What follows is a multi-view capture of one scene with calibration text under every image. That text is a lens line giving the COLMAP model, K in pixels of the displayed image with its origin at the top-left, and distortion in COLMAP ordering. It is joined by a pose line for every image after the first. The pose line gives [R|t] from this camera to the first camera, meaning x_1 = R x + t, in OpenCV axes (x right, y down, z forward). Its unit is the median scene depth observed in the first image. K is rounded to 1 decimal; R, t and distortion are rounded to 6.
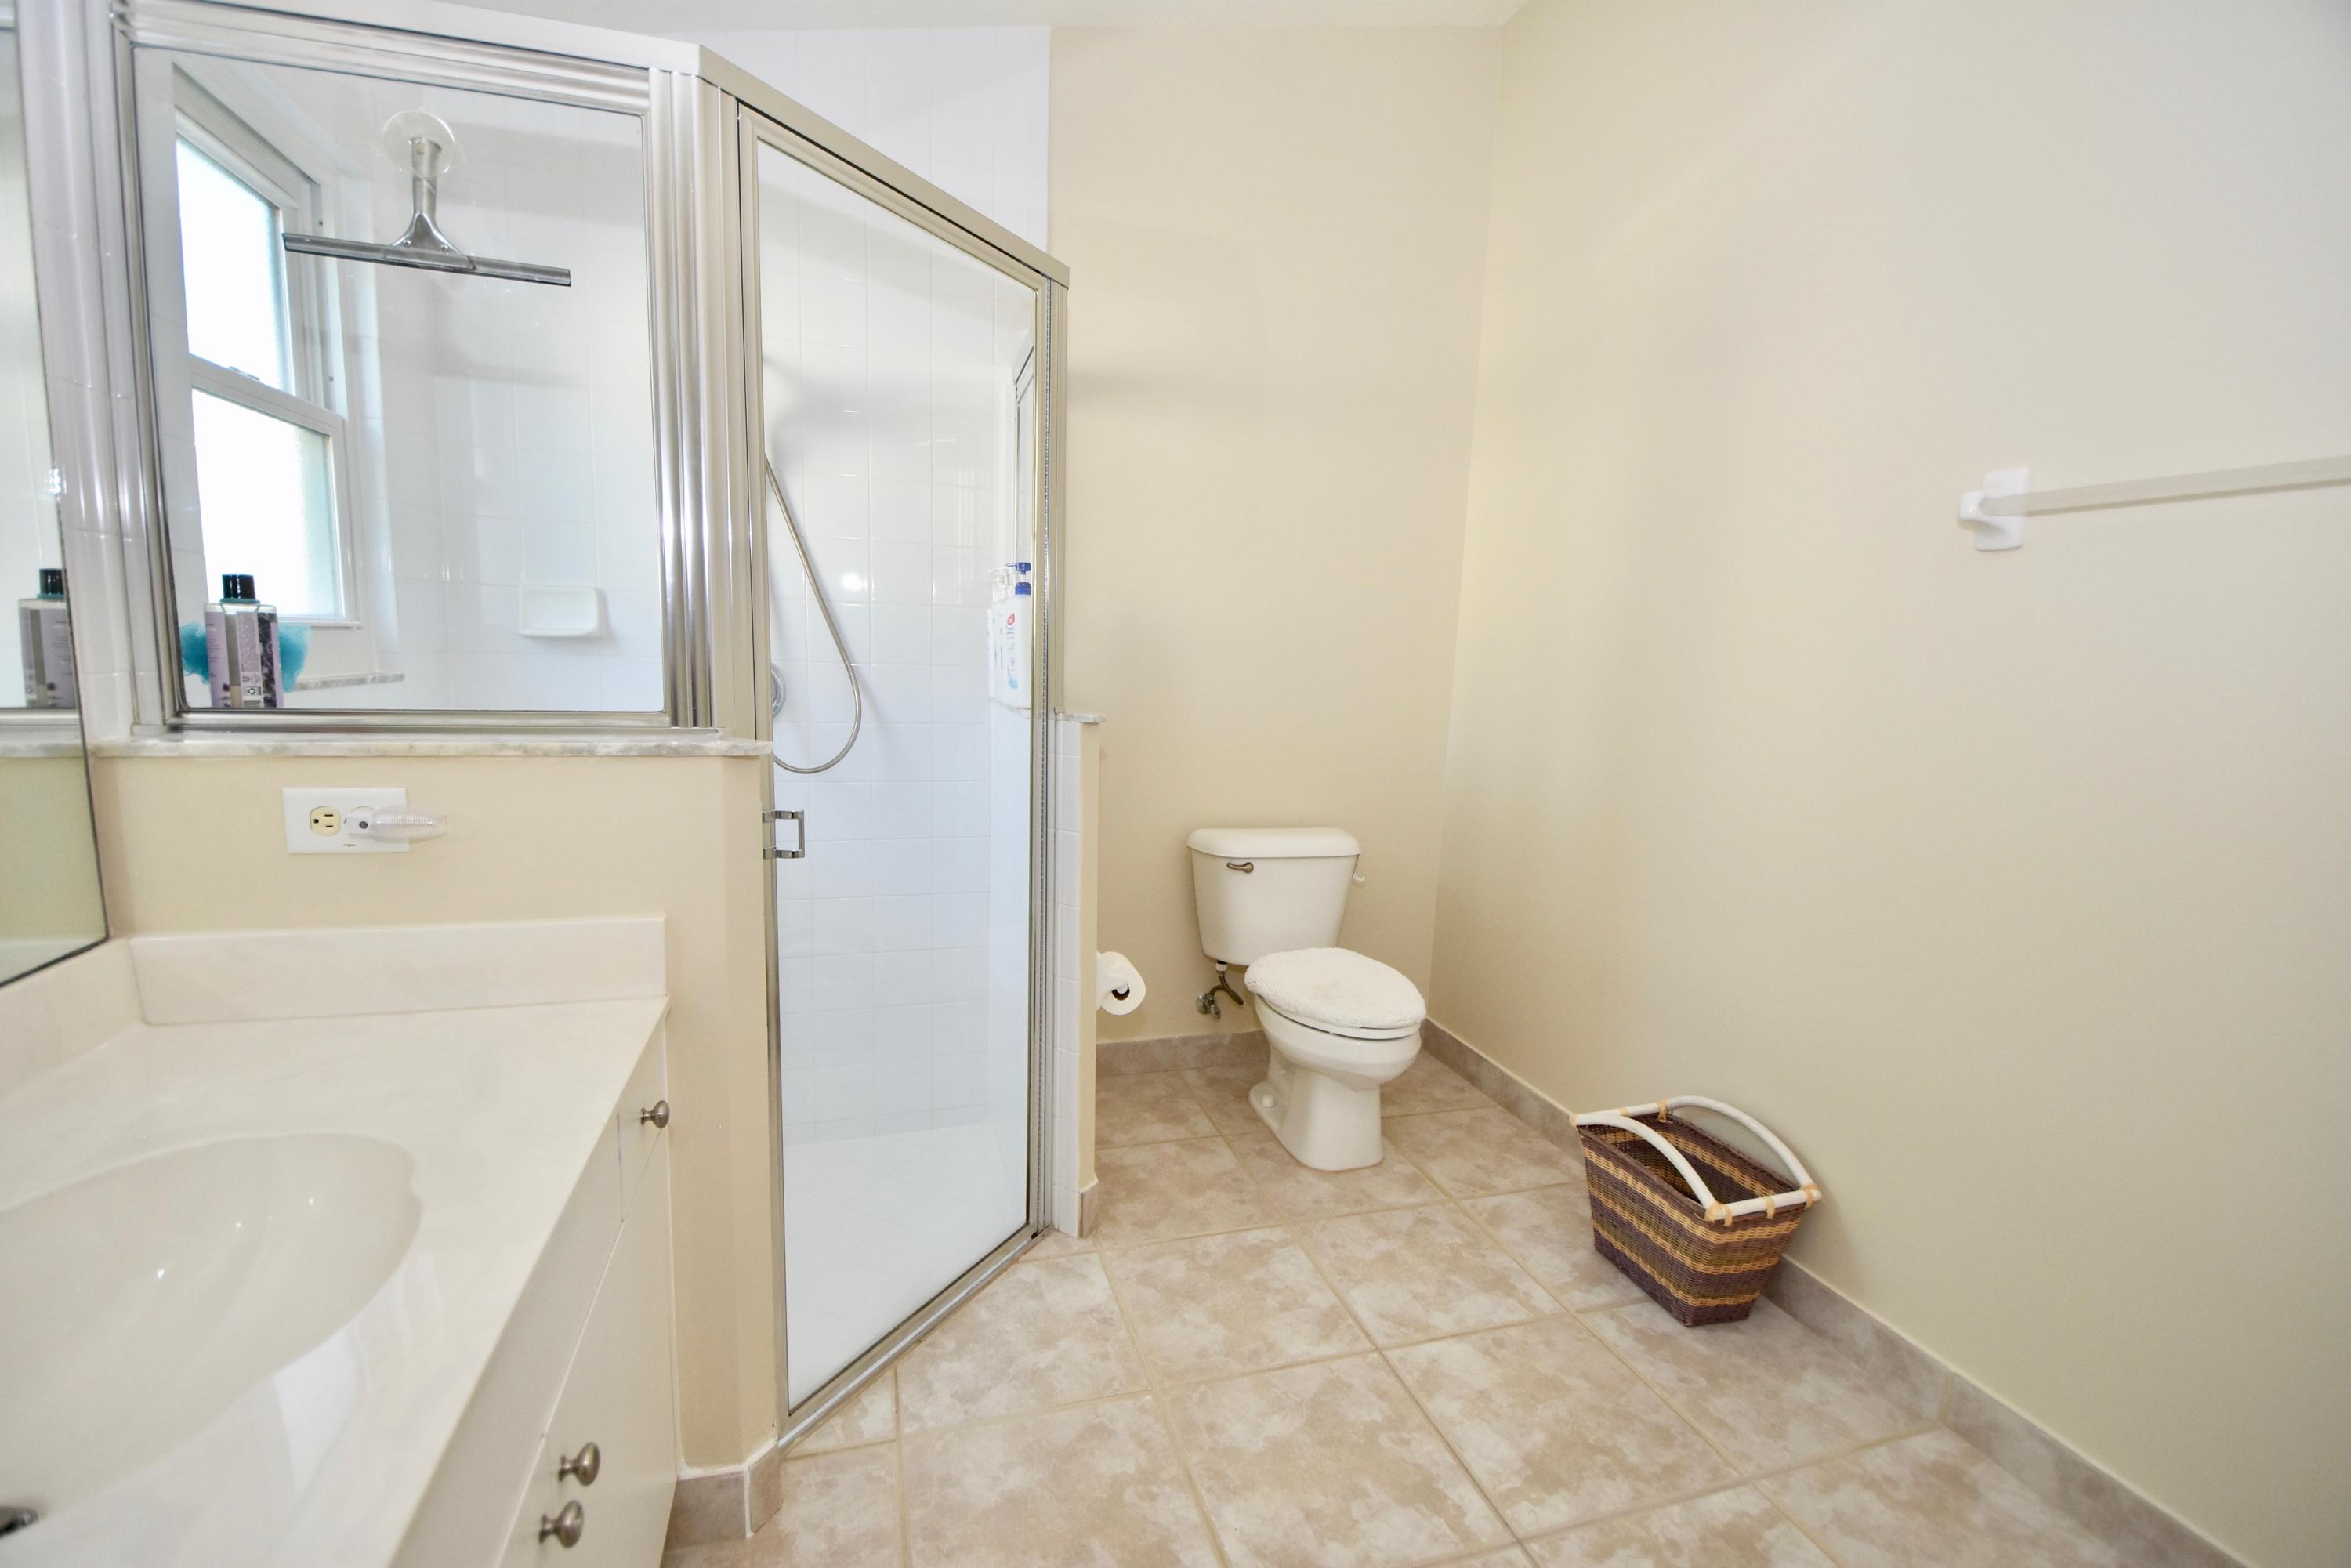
lens RADIAL K [[1027.8, 0, 1170.2], [0, 1027.8, 782.6], [0, 0, 1]] dist [-0.007345, -0.001717]
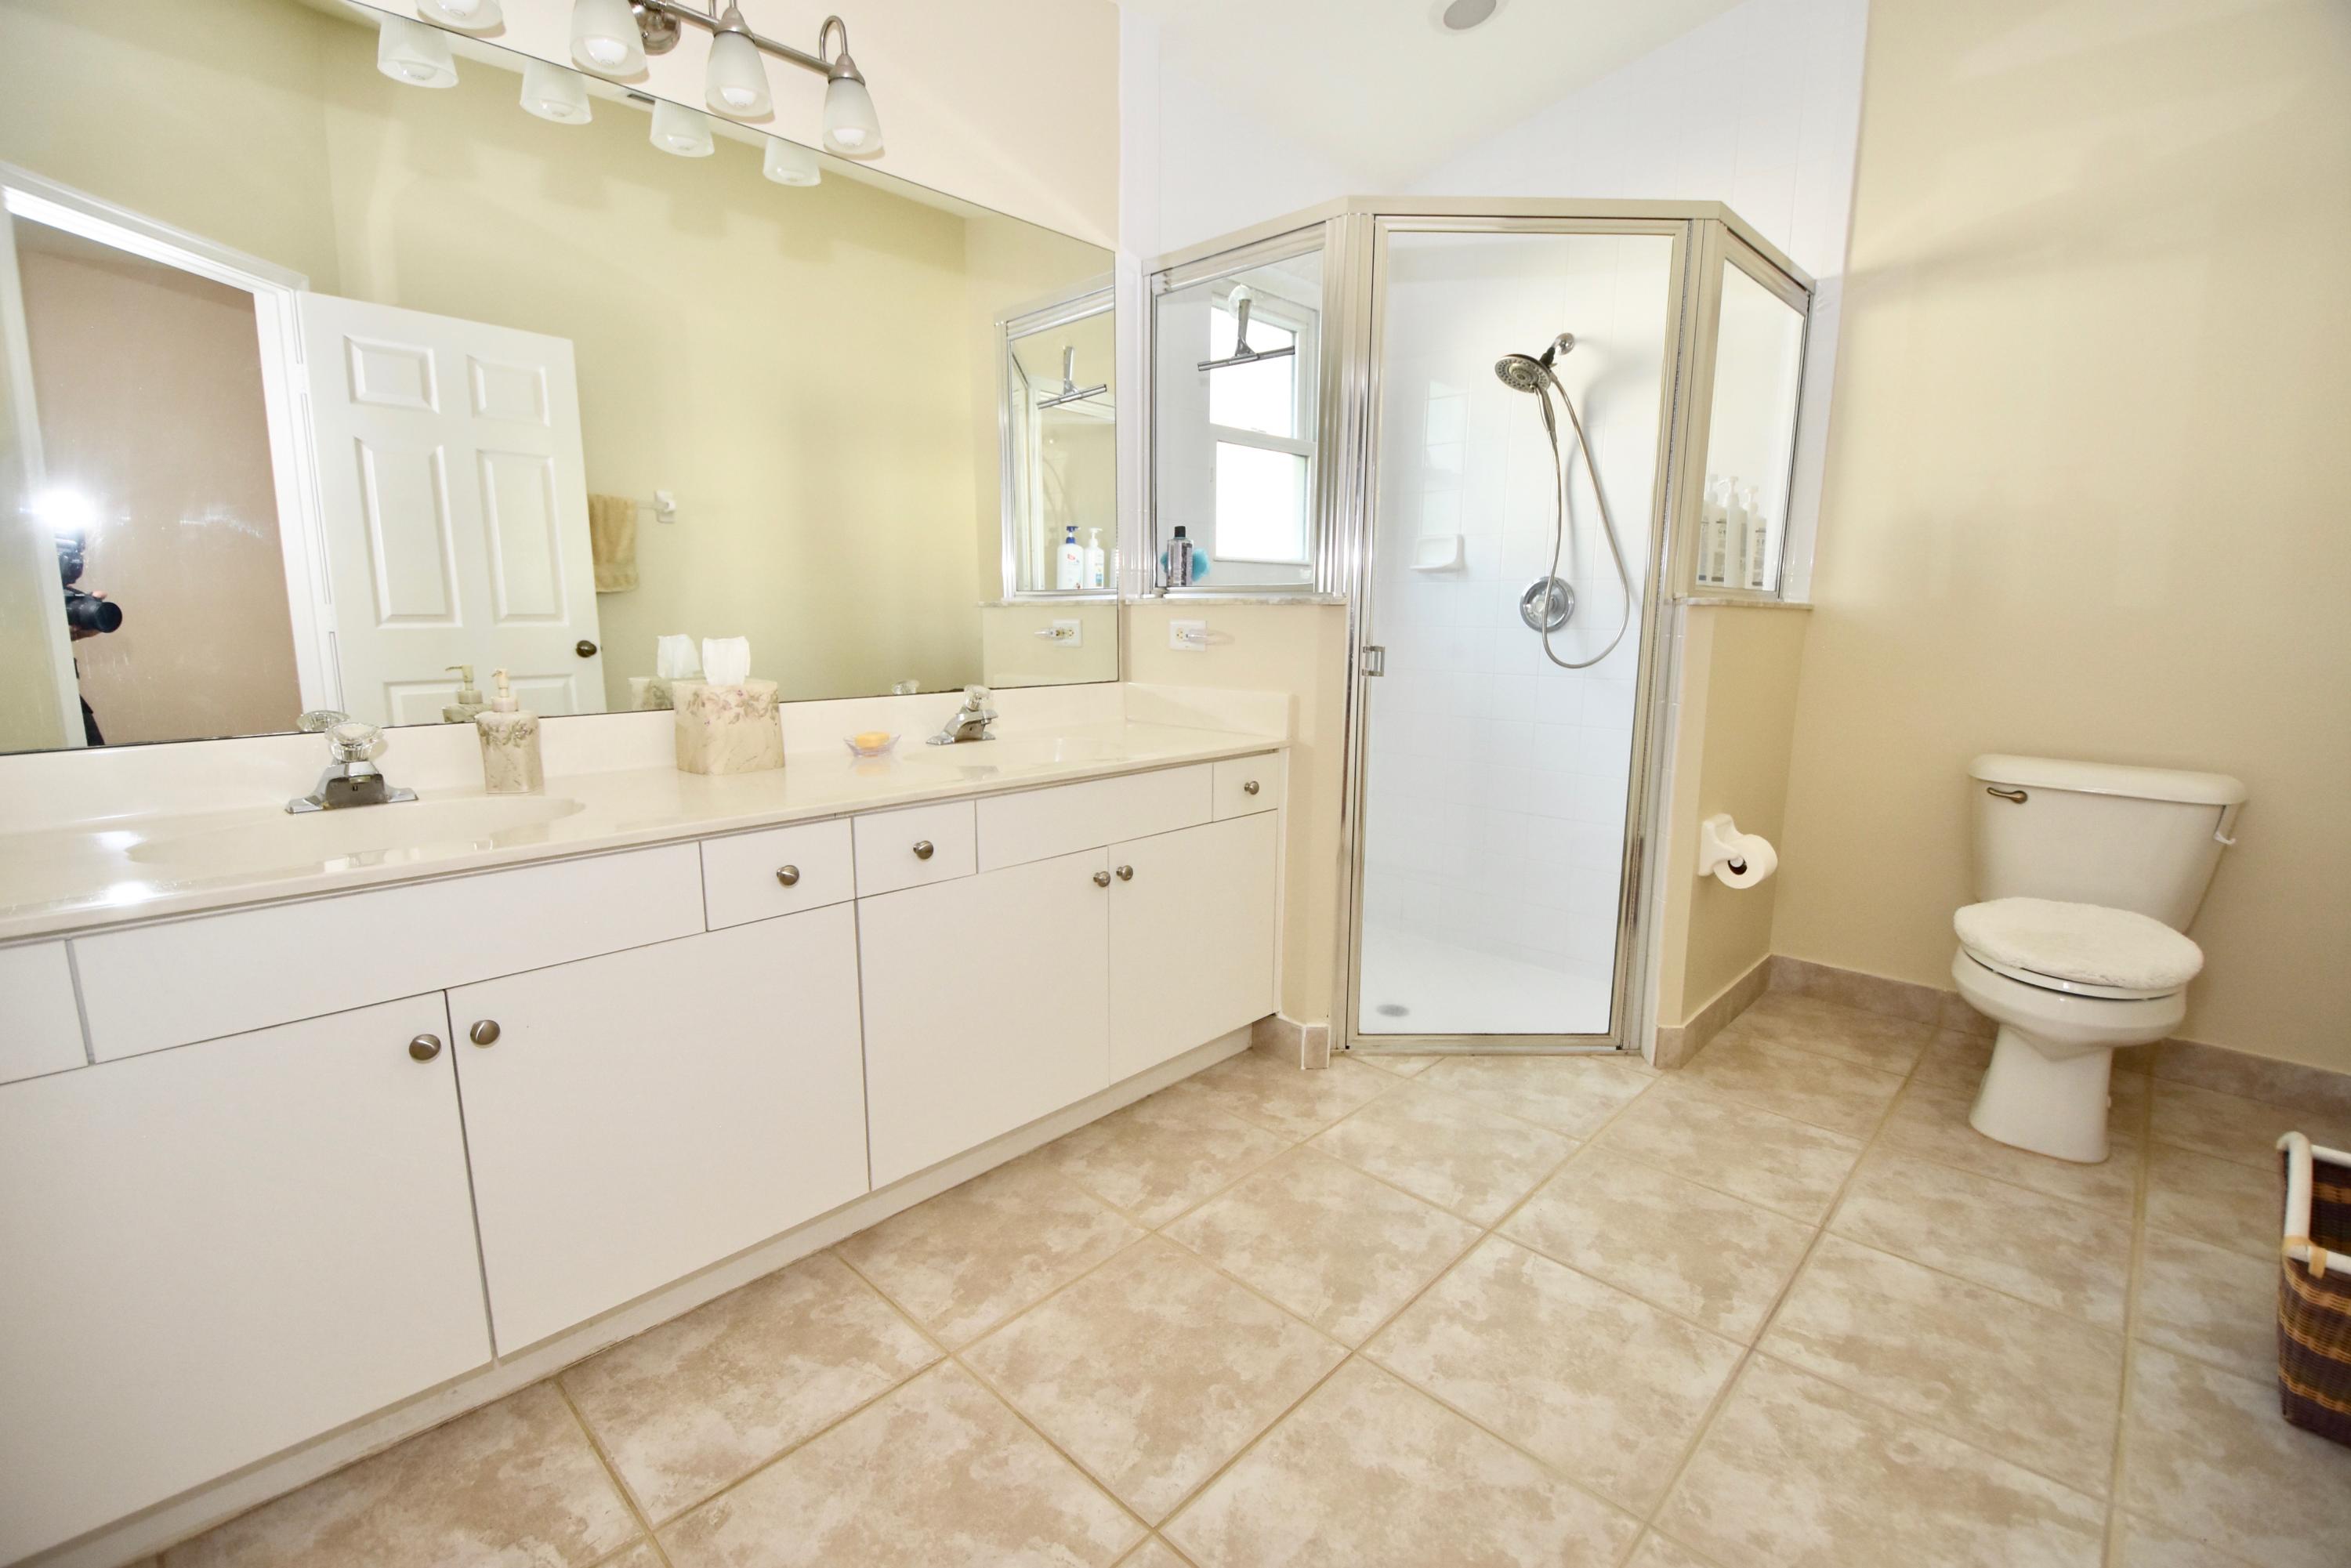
lens RADIAL K [[1027.8, 0, 1162.9], [0, 1027.8, 785.6], [0, 0, 1]] dist [-0.007345, -0.001717]
pose [[0.473836, 0.115434, -0.873014, 0.682745], [-0.105709, 0.991659, 0.073747, 0.122108], [0.874245, 0.057341, 0.482086, -0.045685]]
